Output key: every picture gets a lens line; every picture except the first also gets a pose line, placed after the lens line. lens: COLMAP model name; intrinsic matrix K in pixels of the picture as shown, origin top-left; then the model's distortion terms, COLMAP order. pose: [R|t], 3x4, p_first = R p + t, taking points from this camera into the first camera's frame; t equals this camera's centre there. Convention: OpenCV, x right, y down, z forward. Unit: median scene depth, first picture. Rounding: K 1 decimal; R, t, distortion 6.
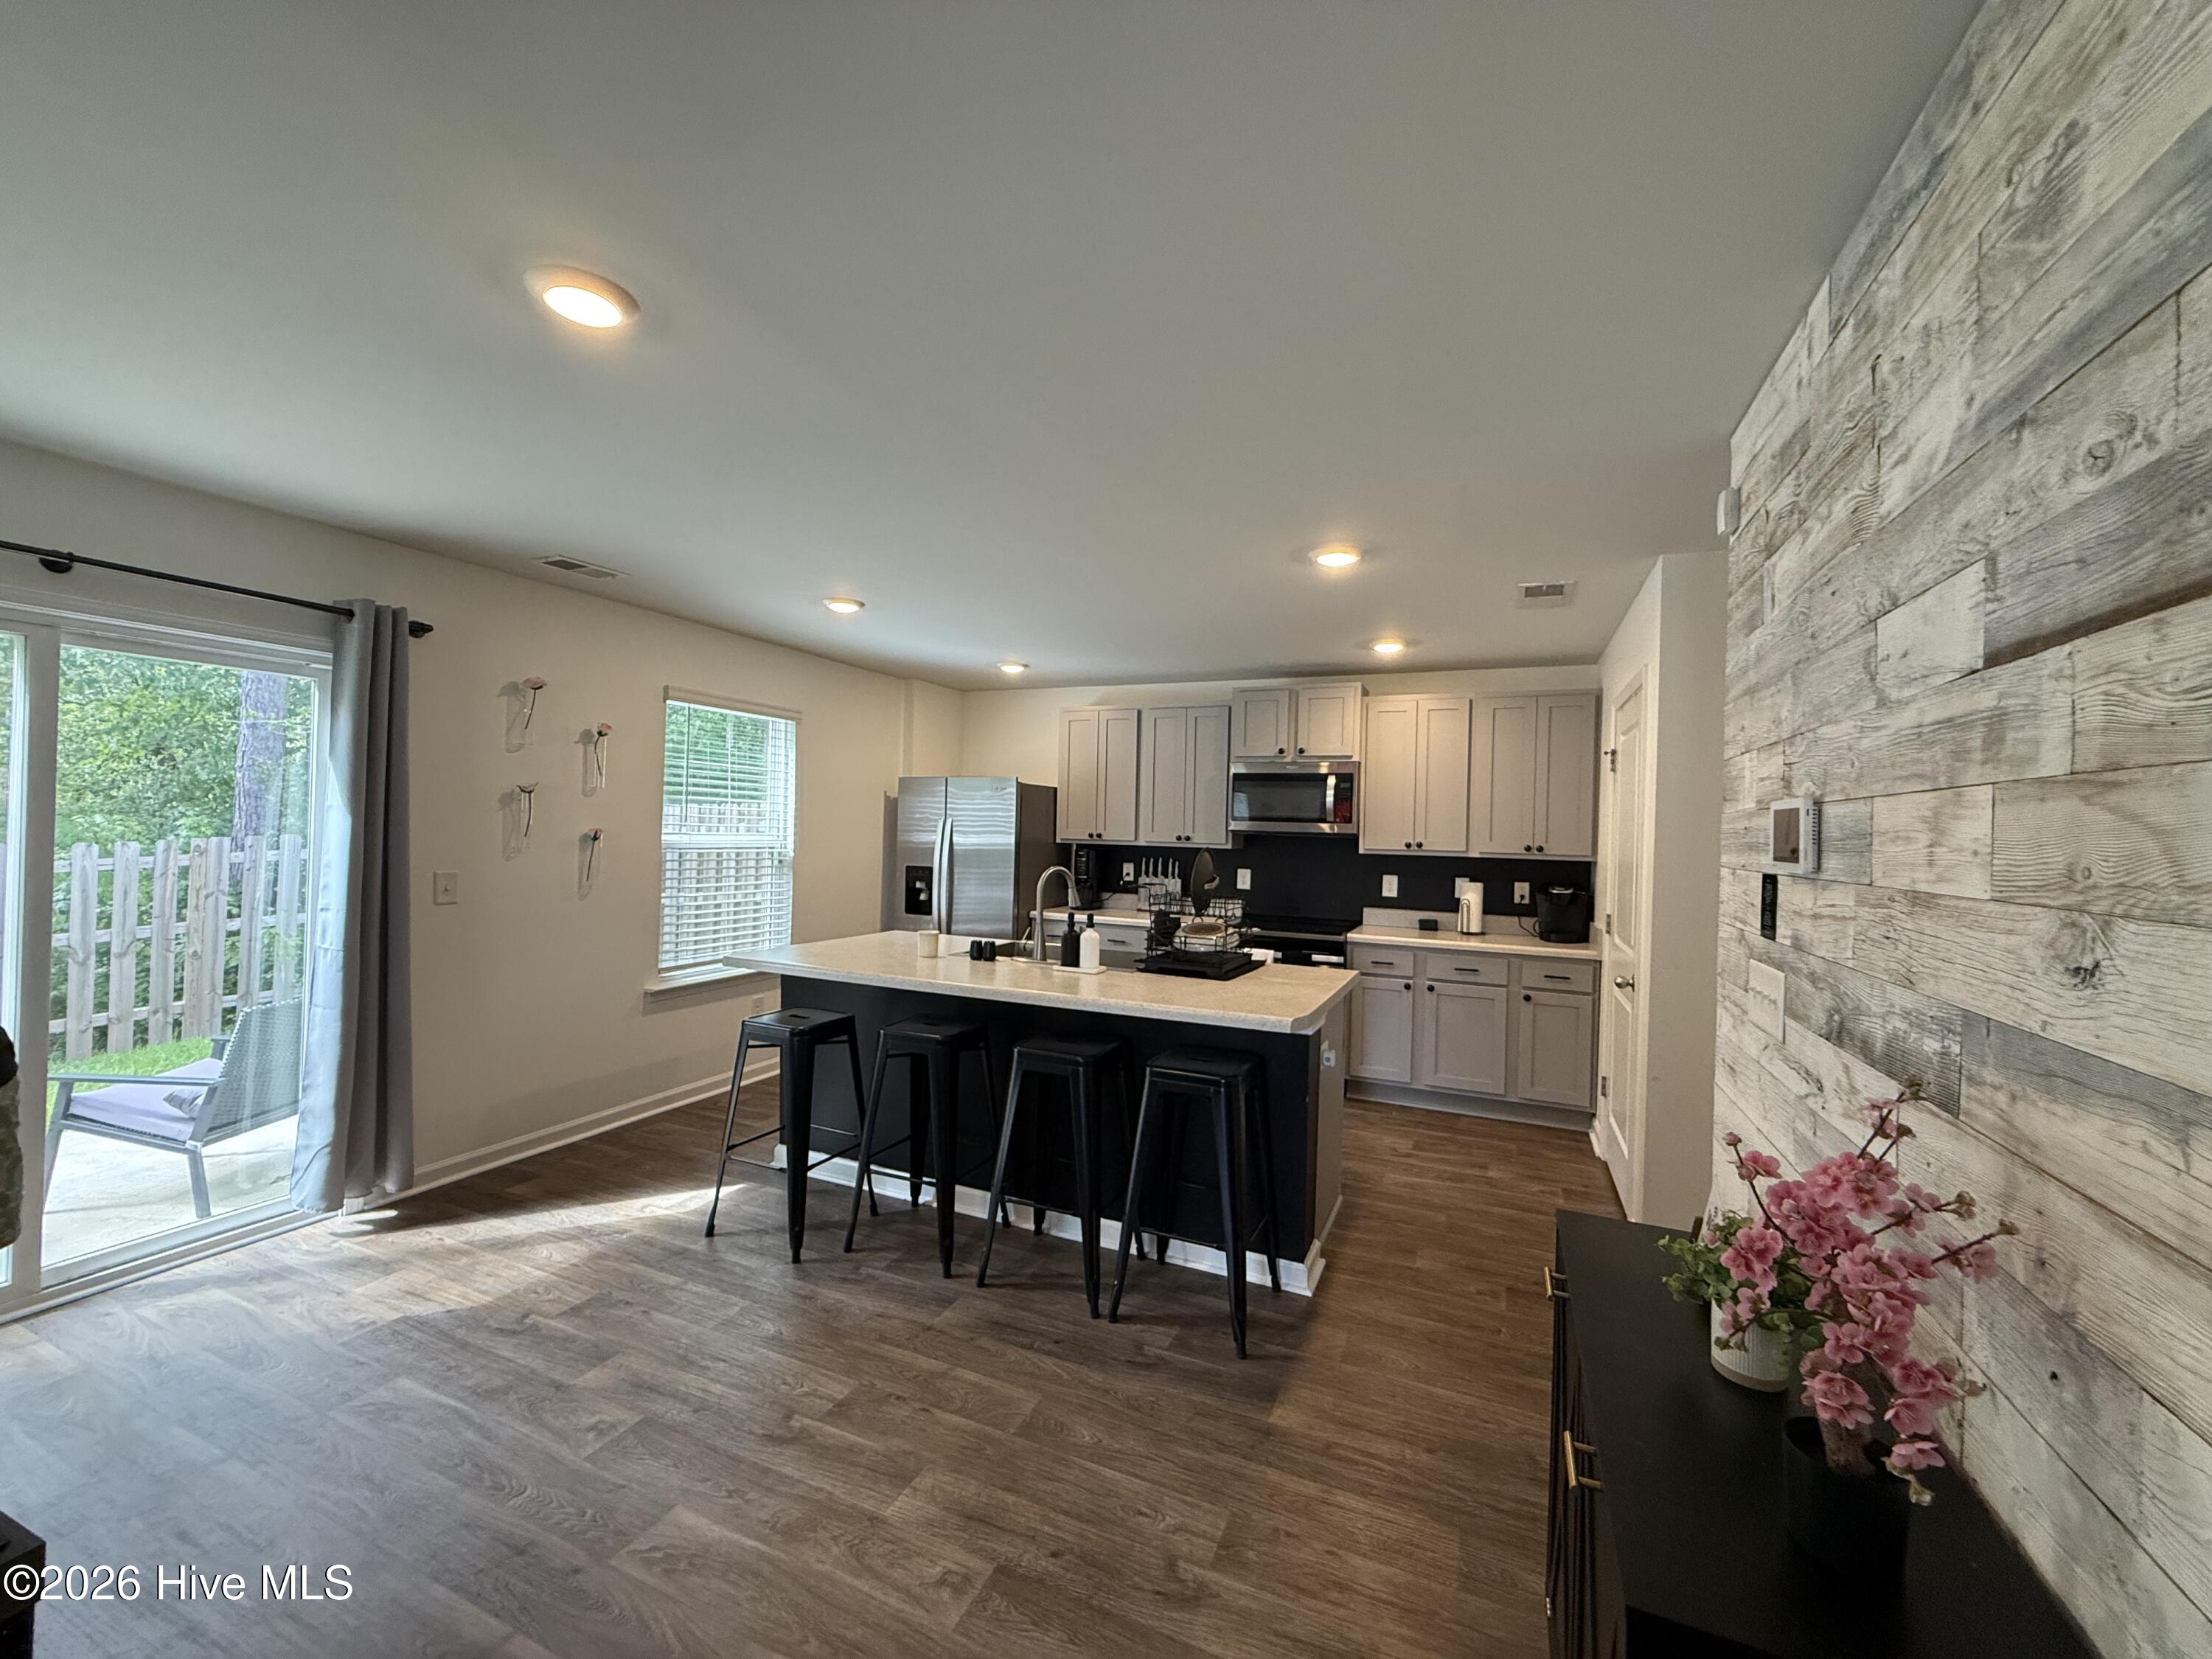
lens RADIAL K [[880.2, 0, 1095.9], [0, 880.2, 838.7], [0, 0, 1]] dist [-0.001615, 0.000379]
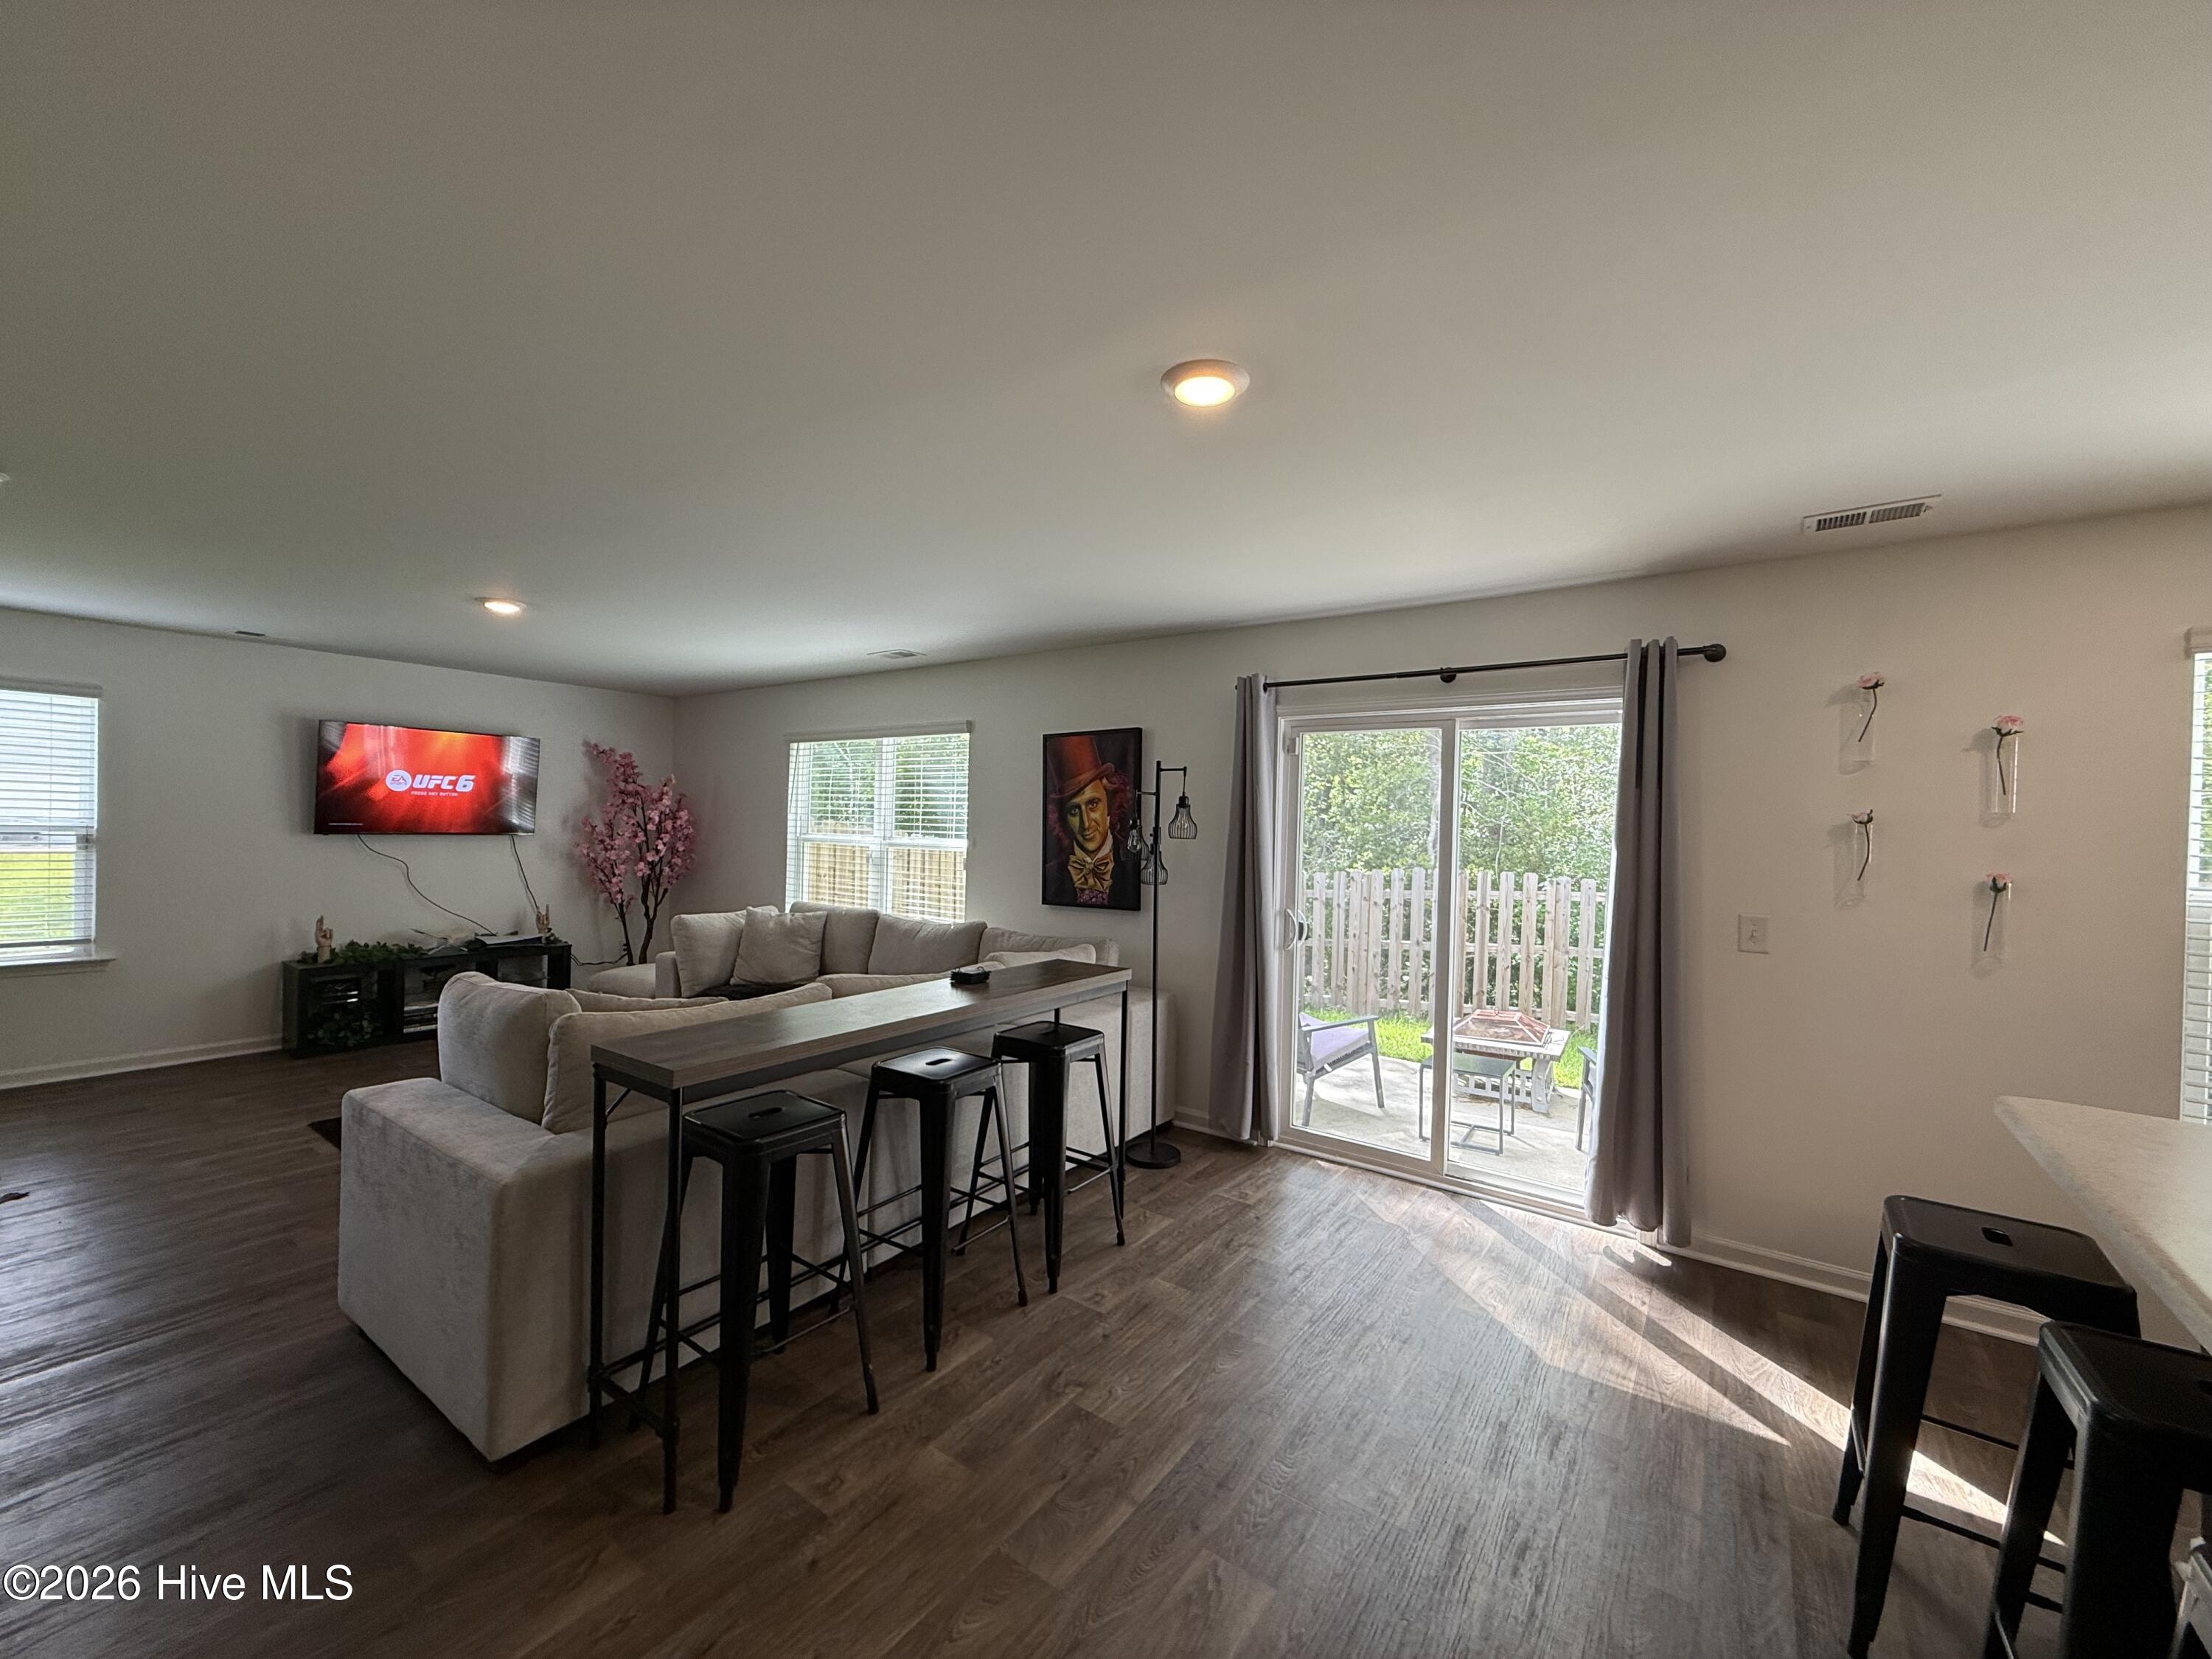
lens RADIAL K [[880.2, 0, 1101.0], [0, 880.2, 829.0], [0, 0, 1]] dist [-0.001615, 0.000379]
pose [[-0.207369, -0.028077, -0.977860, 0.205138], [-0.042517, 0.998902, -0.019665, -0.003252], [0.977339, 0.037498, -0.208335, 0.416901]]
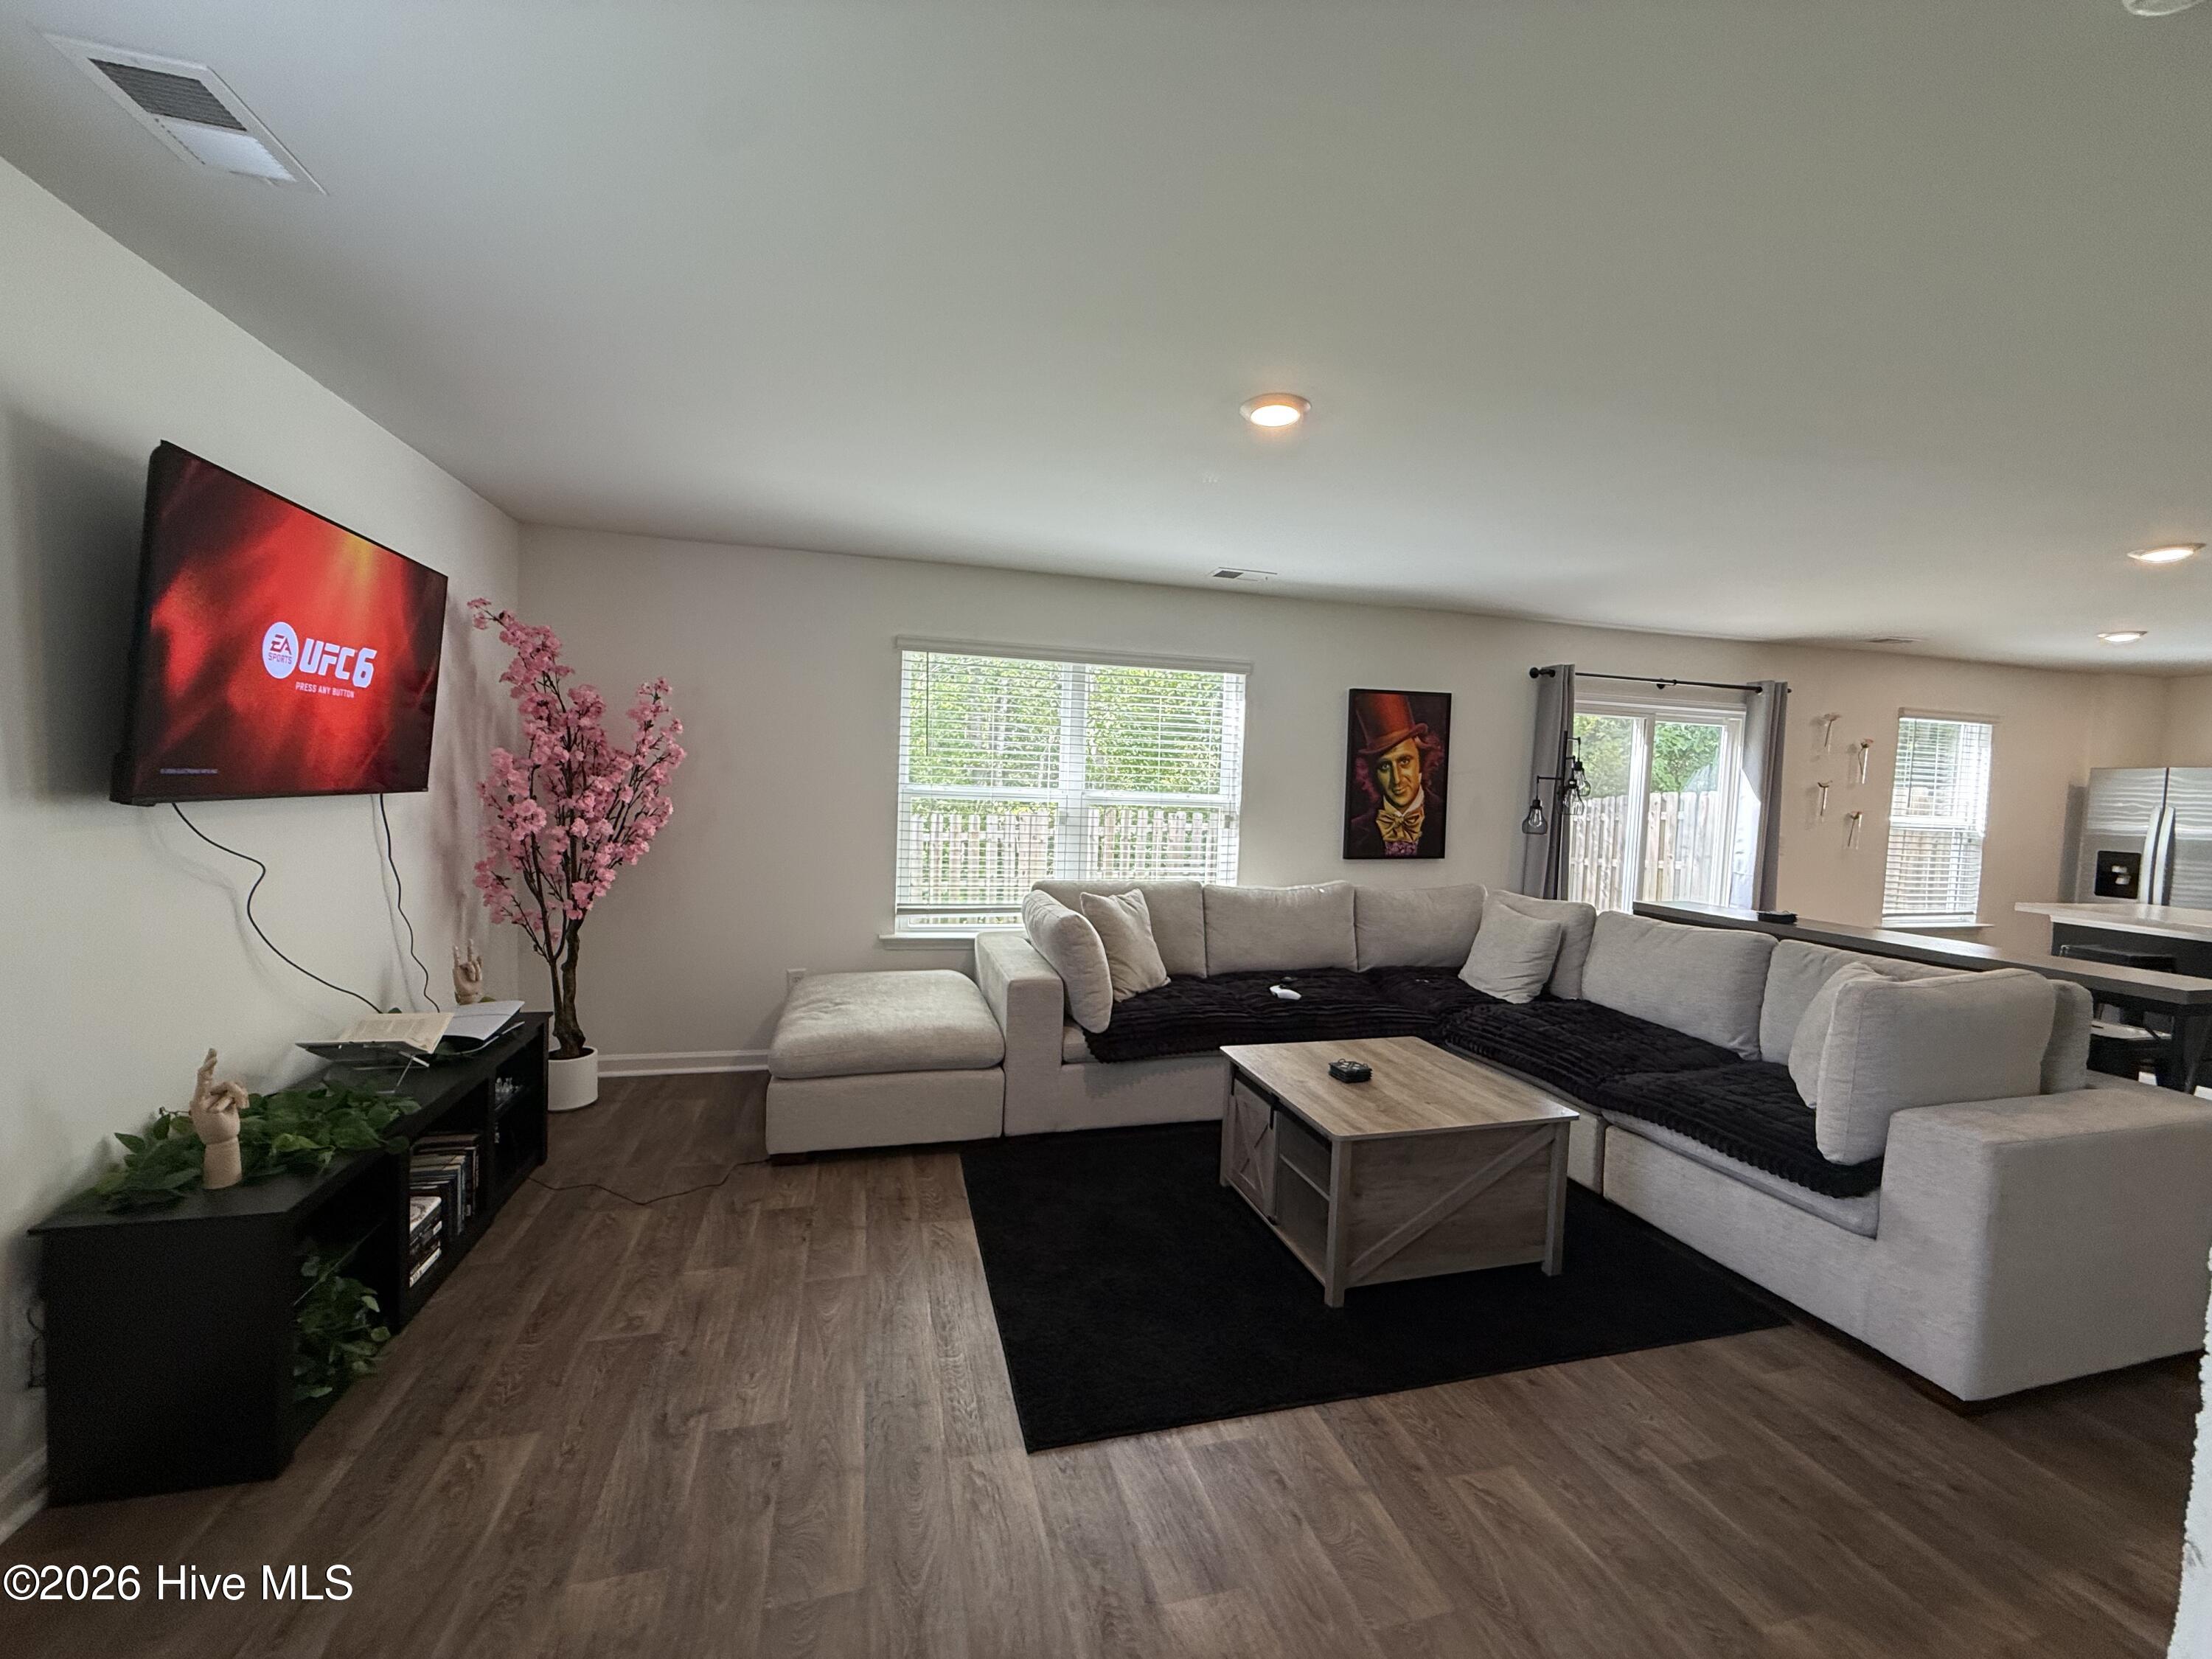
lens RADIAL K [[880.2, 0, 1101.4], [0, 880.2, 828.7], [0, 0, 1]] dist [-0.001615, 0.000379]
pose [[0.627564, 0.037467, -0.777663, -0.192930], [-0.028441, 0.999278, 0.025193, 0.014894], [0.778046, 0.006307, 0.628176, -0.803342]]
